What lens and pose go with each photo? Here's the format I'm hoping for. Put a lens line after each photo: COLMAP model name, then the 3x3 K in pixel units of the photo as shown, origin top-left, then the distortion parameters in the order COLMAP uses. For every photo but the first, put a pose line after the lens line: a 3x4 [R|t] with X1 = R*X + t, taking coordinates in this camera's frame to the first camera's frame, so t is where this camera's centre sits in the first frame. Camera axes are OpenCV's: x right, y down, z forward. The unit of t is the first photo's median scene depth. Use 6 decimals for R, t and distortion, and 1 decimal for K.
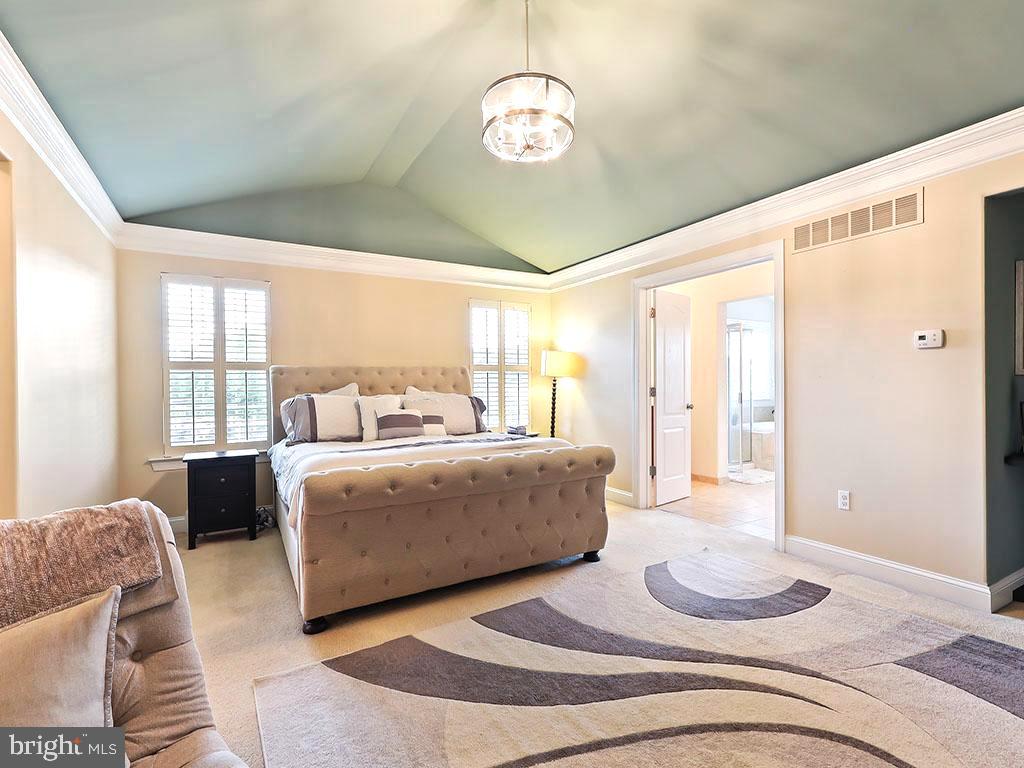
lens RADIAL K [[474.4, 0, 505.4], [0, 474.4, 387.3], [0, 0, 1]] dist [0.000988, -0.000405]
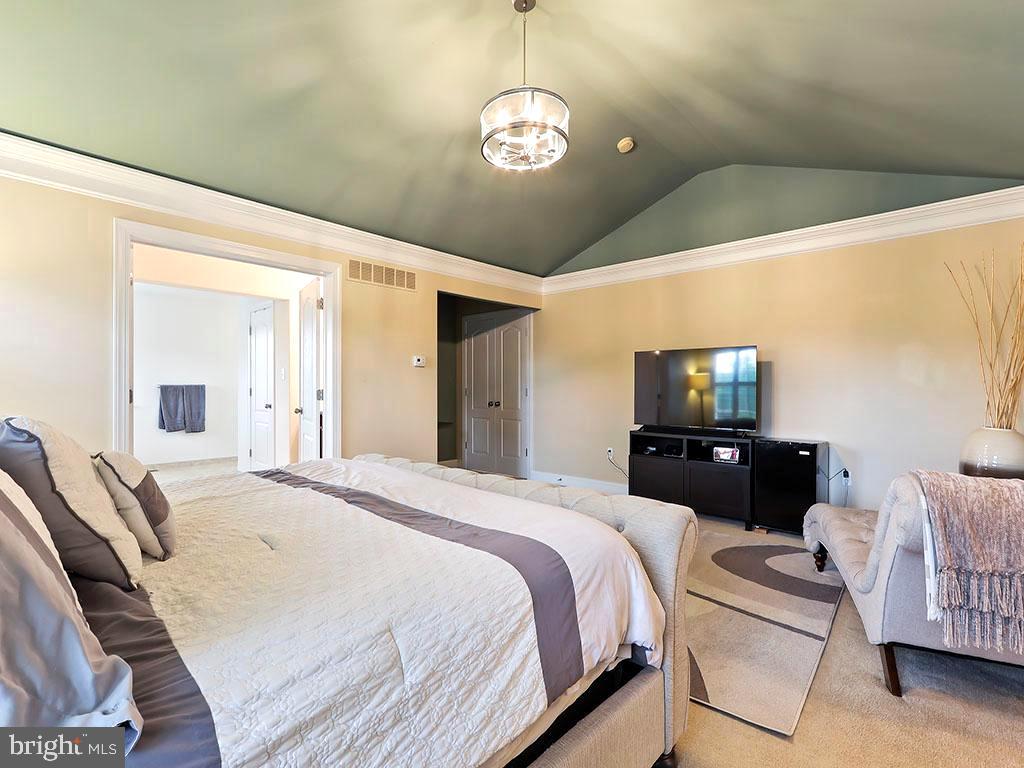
lens RADIAL K [[465.2, 0, 512.0], [0, 465.2, 384.0], [0, 0, 1]] dist [-0.000191, -0.000103]
pose [[-0.325464, 0.013603, 0.945457, -0.675048], [0.015930, 0.999833, -0.008902, 0.003911], [-0.945420, 0.012164, -0.325626, 1.019905]]
